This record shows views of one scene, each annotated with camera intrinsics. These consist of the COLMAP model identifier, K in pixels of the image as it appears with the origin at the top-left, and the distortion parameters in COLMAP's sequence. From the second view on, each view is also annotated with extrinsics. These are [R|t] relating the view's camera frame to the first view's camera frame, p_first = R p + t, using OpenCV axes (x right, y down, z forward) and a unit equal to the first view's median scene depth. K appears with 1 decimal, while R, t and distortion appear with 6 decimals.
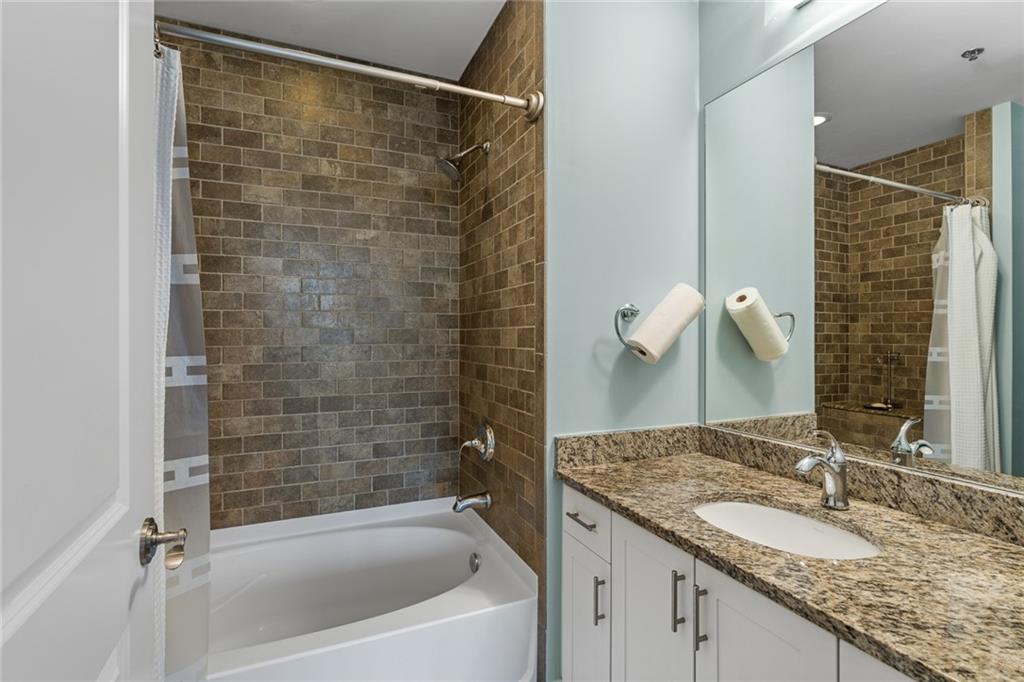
lens RADIAL K [[494.2, 0, 519.9], [0, 494.2, 335.3], [0, 0, 1]] dist [-0.009489, 0.001991]
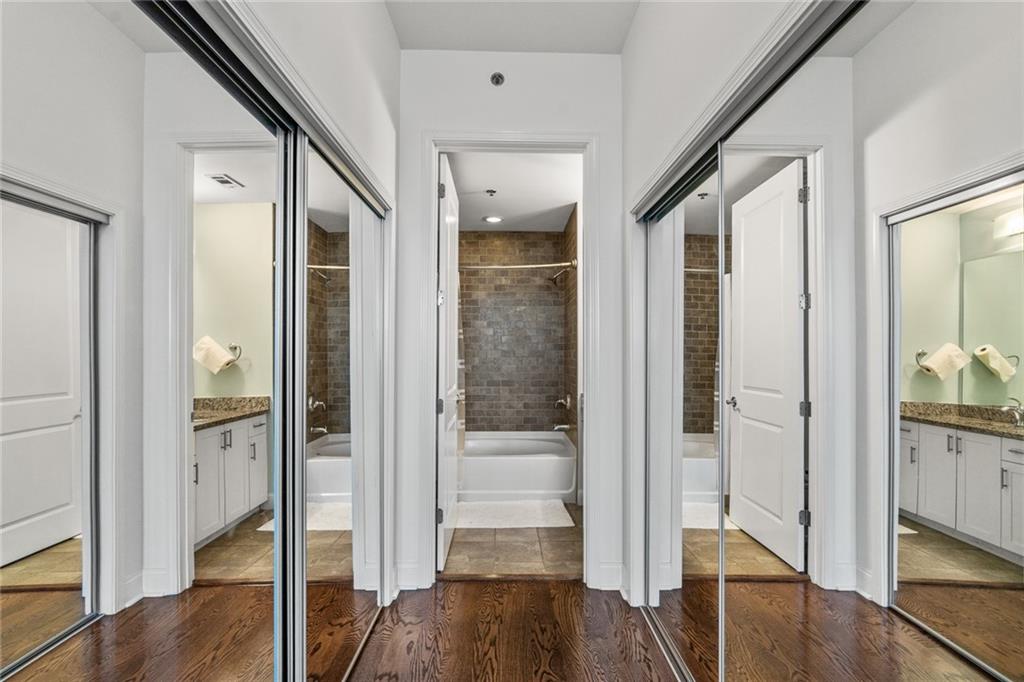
lens RADIAL K [[463.1, 0, 513.0], [0, 463.1, 348.1], [0, 0, 1]] dist [-0.008907, 0.003279]
pose [[0.921520, -0.001212, -0.388329, 0.482043], [-0.003547, 0.999927, -0.011537, -0.000472], [0.388315, 0.012009, 0.921449, -0.967373]]
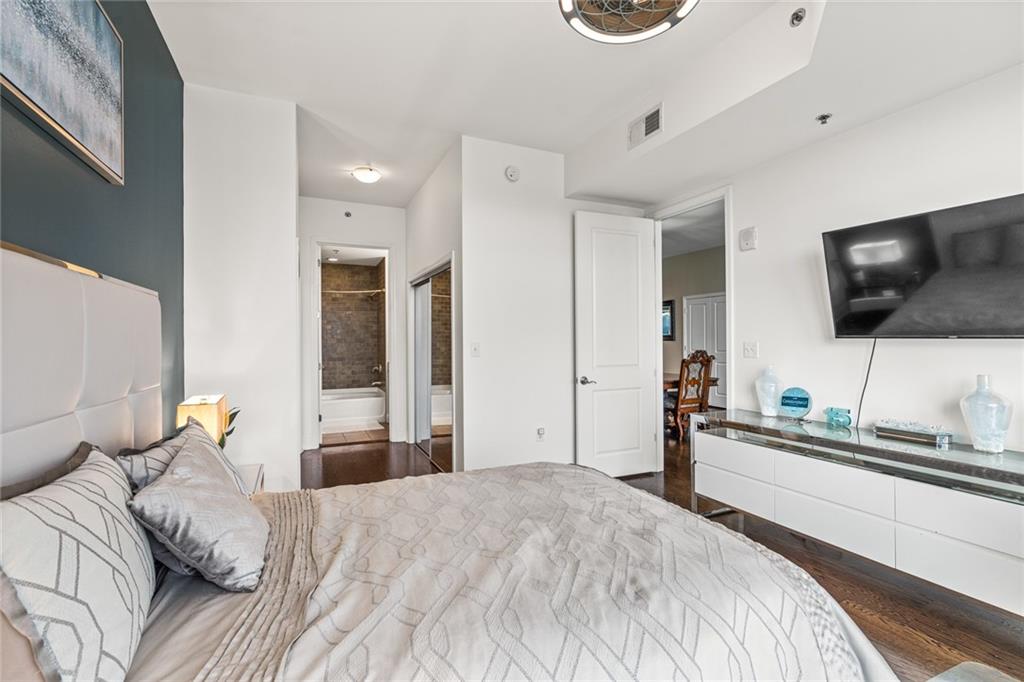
lens RADIAL K [[463.1, 0, 506.4], [0, 463.1, 333.7], [0, 0, 1]] dist [-0.008907, 0.003279]
pose [[0.999978, -0.006645, 0.000907, 0.853804], [0.006649, 0.999963, -0.005504, -0.024048], [-0.000870, 0.005510, 0.999984, -2.440147]]
